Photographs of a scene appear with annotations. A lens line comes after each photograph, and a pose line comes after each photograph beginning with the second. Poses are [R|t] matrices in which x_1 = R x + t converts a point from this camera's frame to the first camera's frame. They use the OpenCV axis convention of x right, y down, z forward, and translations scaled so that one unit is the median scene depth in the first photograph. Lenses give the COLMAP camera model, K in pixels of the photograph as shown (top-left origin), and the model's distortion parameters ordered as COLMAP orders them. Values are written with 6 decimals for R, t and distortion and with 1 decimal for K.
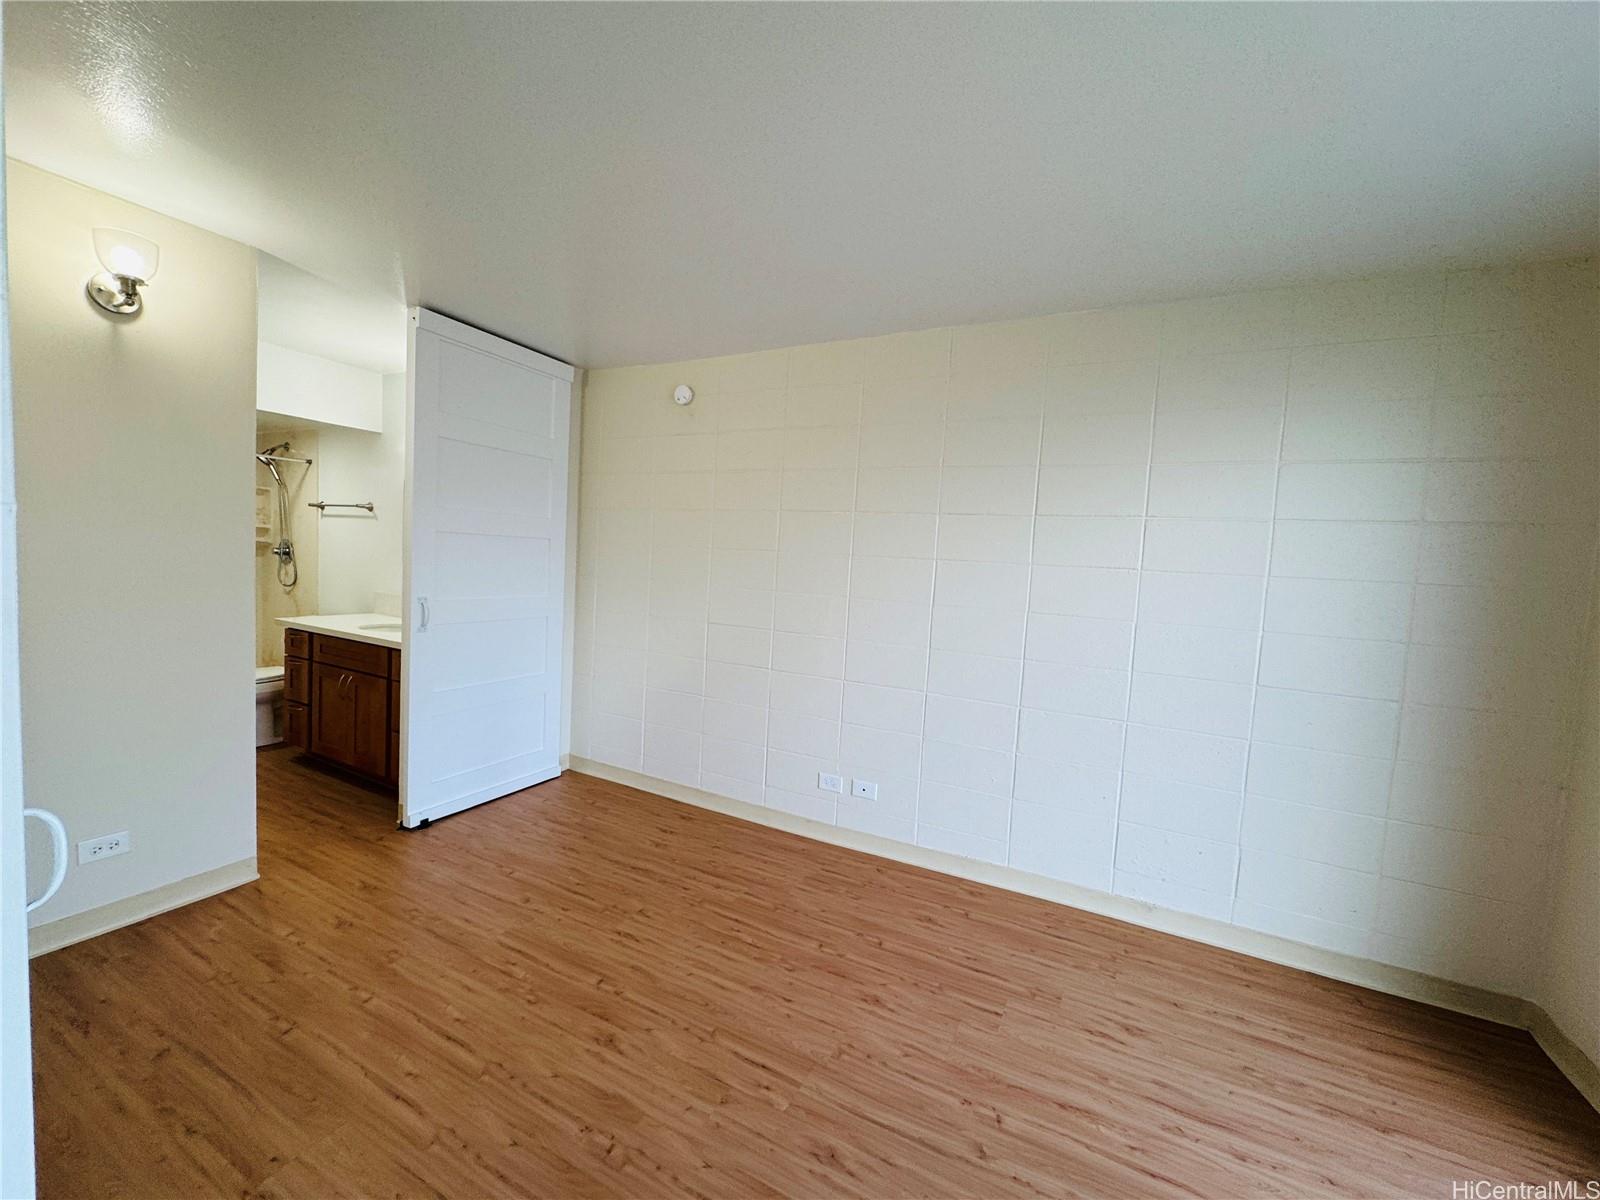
lens RADIAL K [[633.7, 0, 810.8], [0, 633.7, 603.3], [0, 0, 1]] dist [-0.006126, 0.000957]
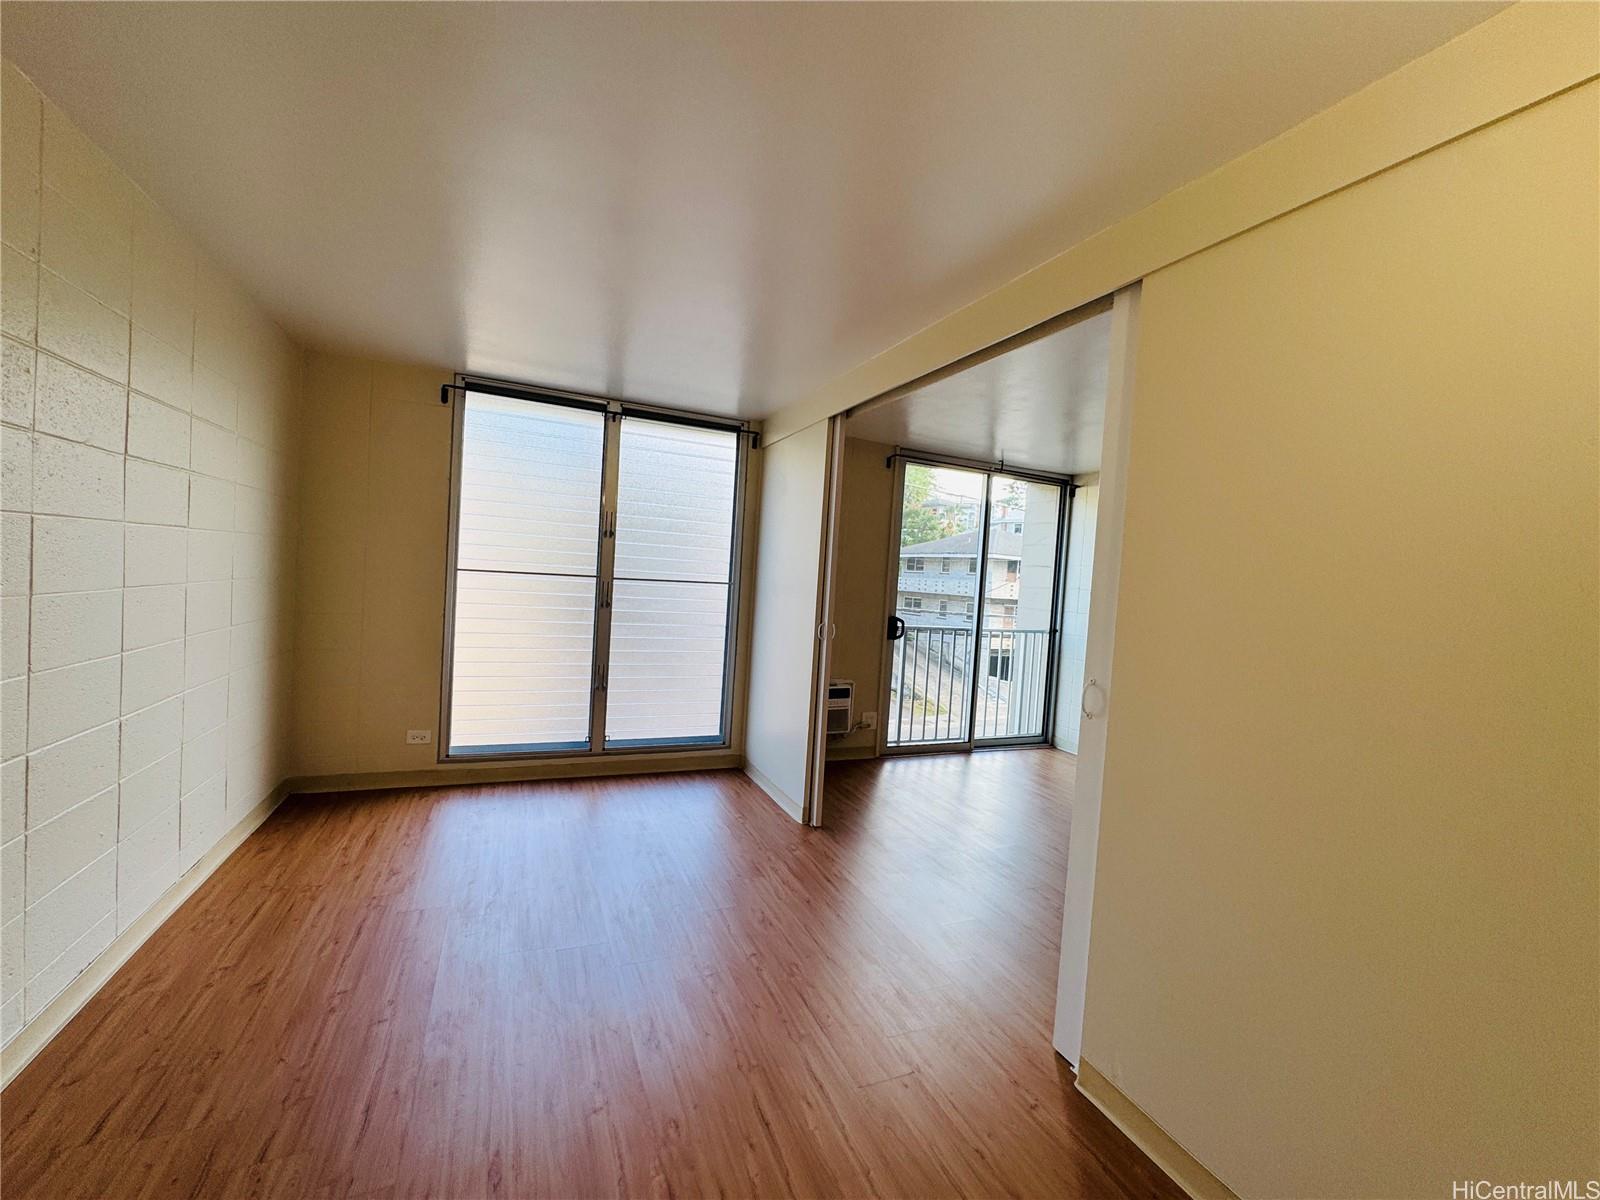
lens RADIAL K [[633.7, 0, 798.8], [0, 633.7, 596.8], [0, 0, 1]] dist [-0.006126, 0.000957]
pose [[-0.753760, -0.128609, 0.644442, -0.827470], [-0.062969, 0.990285, 0.123977, -0.126628], [-0.654125, 0.052869, -0.754536, 1.221453]]
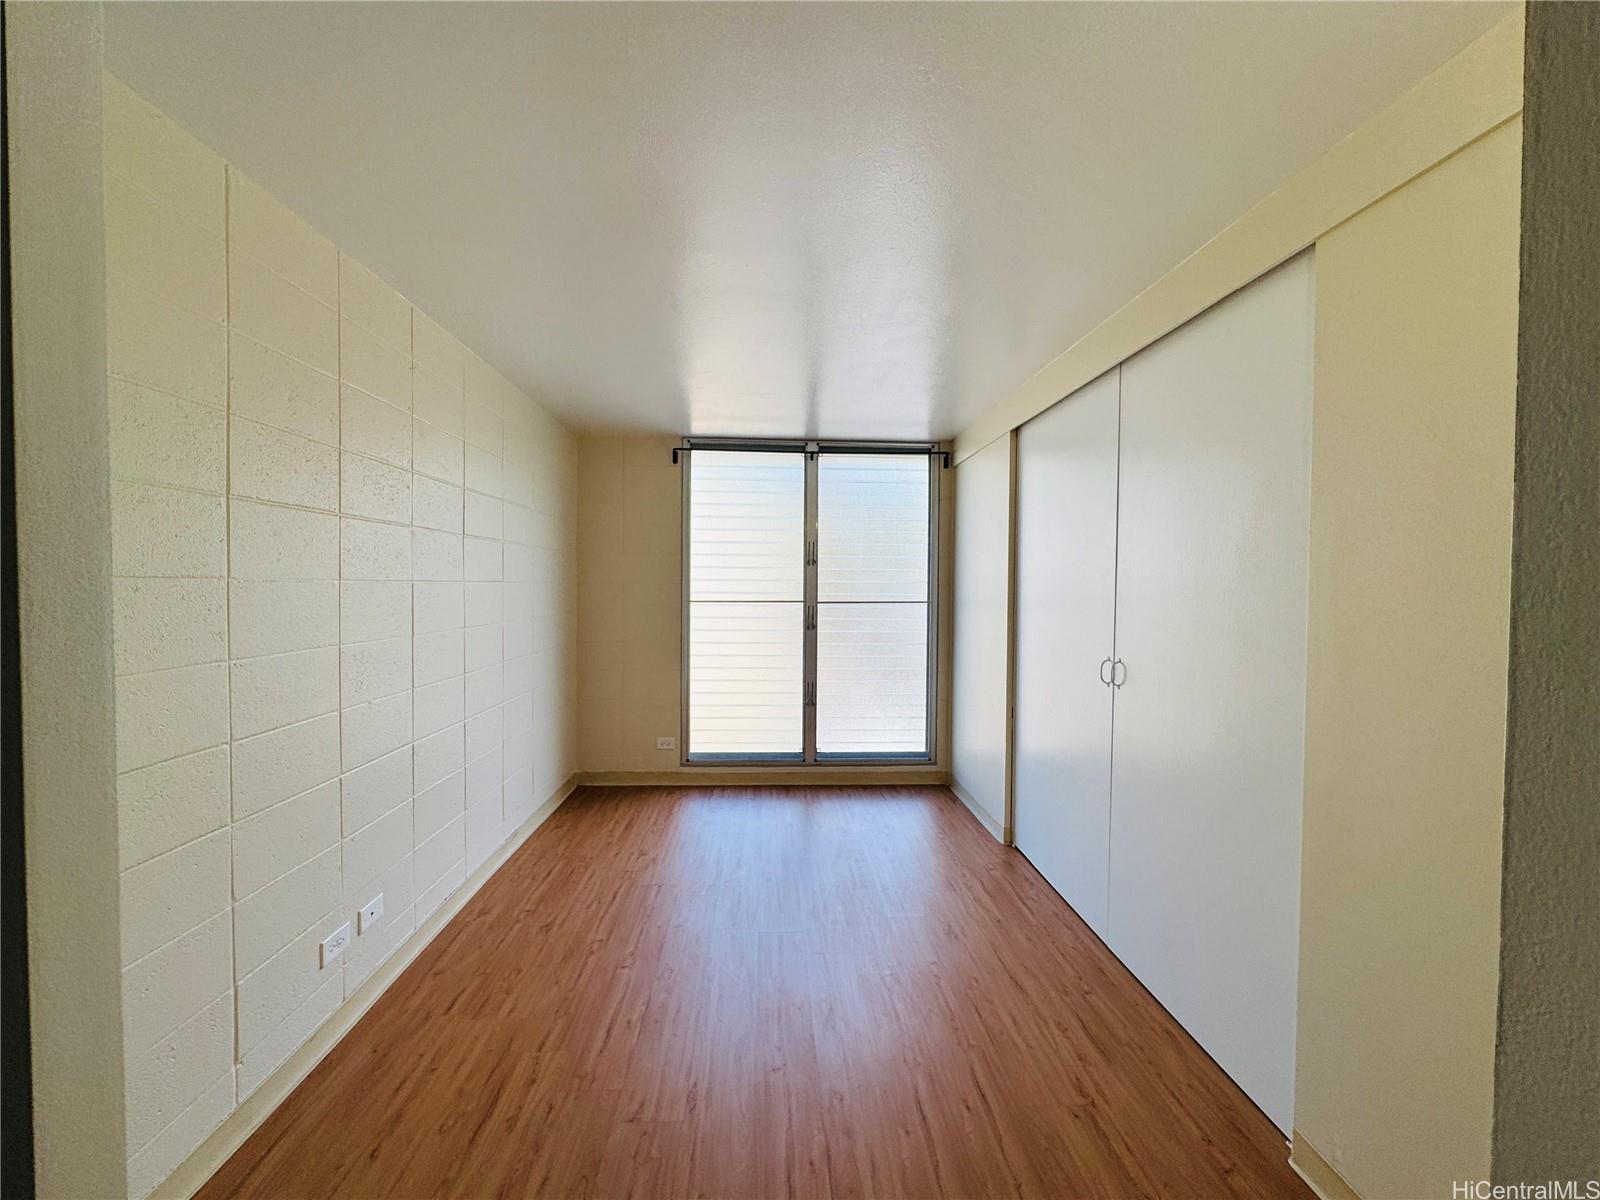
lens RADIAL K [[633.7, 0, 802.3], [0, 633.7, 594.9], [0, 0, 1]] dist [-0.006126, 0.000957]
pose [[-0.483205, -0.075780, 0.872222, -0.951681], [0.024448, 0.994691, 0.099964, -0.143800], [-0.875166, 0.069627, -0.478787, 1.184722]]
